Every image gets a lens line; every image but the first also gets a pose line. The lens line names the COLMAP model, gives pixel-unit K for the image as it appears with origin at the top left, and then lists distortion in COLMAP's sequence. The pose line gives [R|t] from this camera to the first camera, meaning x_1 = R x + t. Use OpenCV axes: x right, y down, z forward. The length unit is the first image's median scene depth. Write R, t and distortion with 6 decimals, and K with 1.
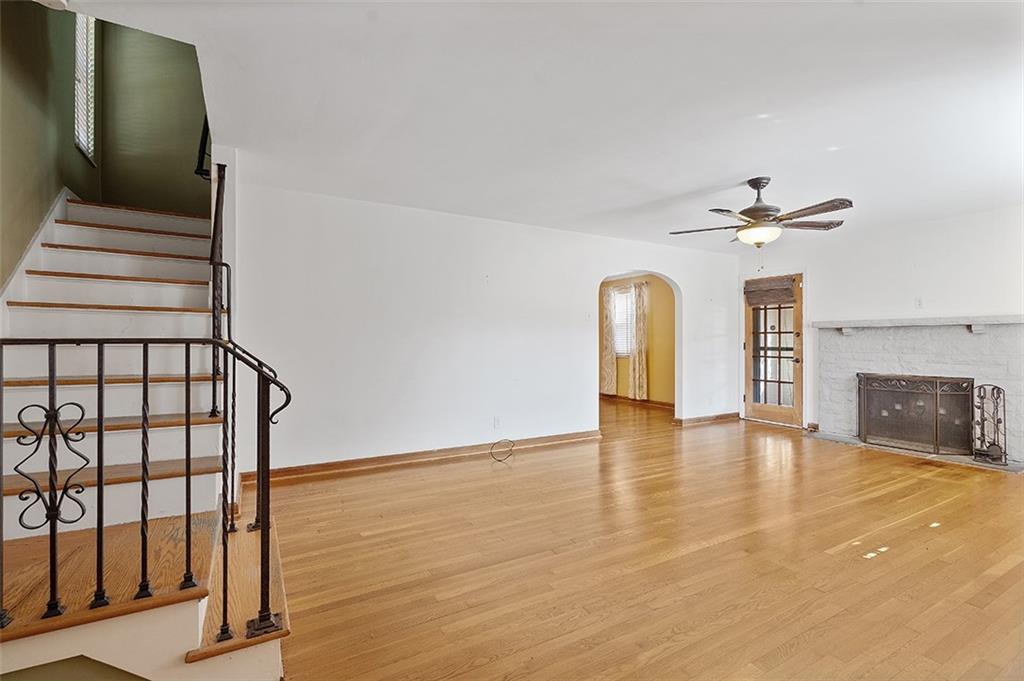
lens RADIAL K [[476.6, 0, 510.1], [0, 476.6, 342.5], [0, 0, 1]] dist [-0.007505, 0.005132]
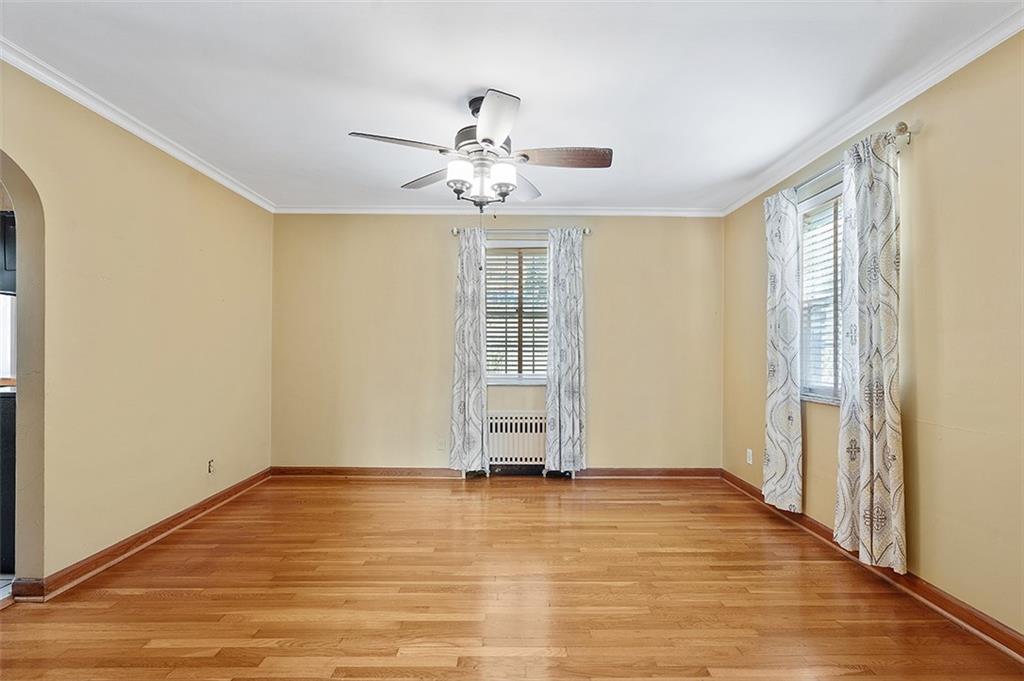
lens RADIAL K [[476.6, 0, 515.5], [0, 476.6, 347.8], [0, 0, 1]] dist [-0.007505, 0.005132]
pose [[0.880736, 0.002667, -0.473600, 0.368690], [-0.004599, 0.999985, -0.002921, -0.005624], [0.473585, 0.004750, 0.880735, 1.107861]]
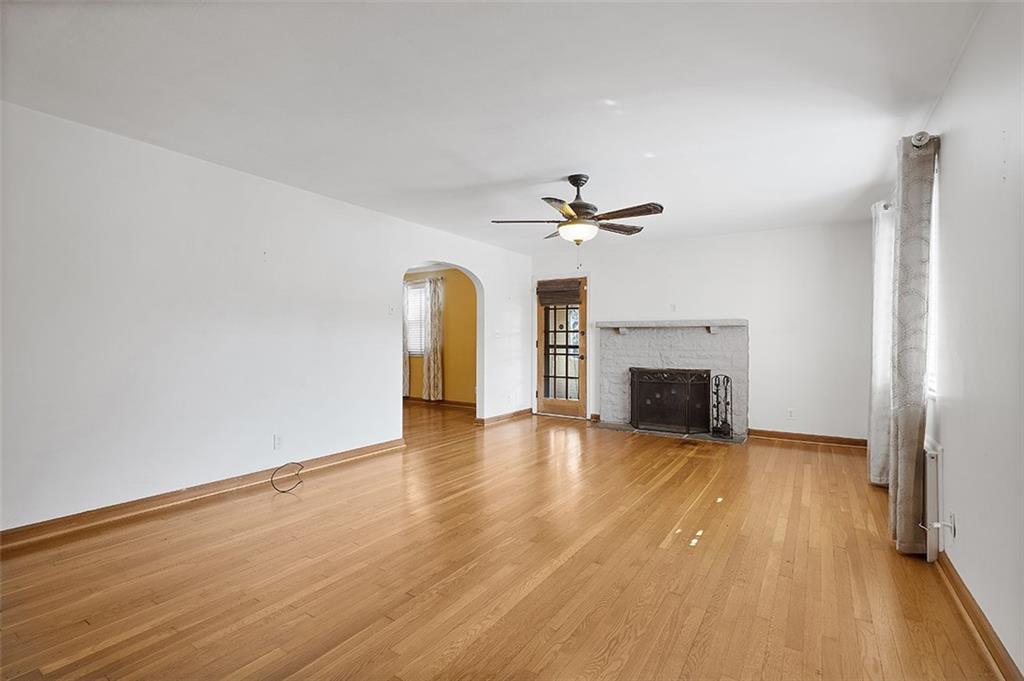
lens RADIAL K [[476.6, 0, 513.0], [0, 476.6, 336.8], [0, 0, 1]] dist [-0.007505, 0.005132]
pose [[0.890097, 0.006603, 0.455724, -0.040965], [-0.002019, 0.999942, -0.010545, 0.003654], [-0.455768, 0.008466, 0.890059, 0.128761]]
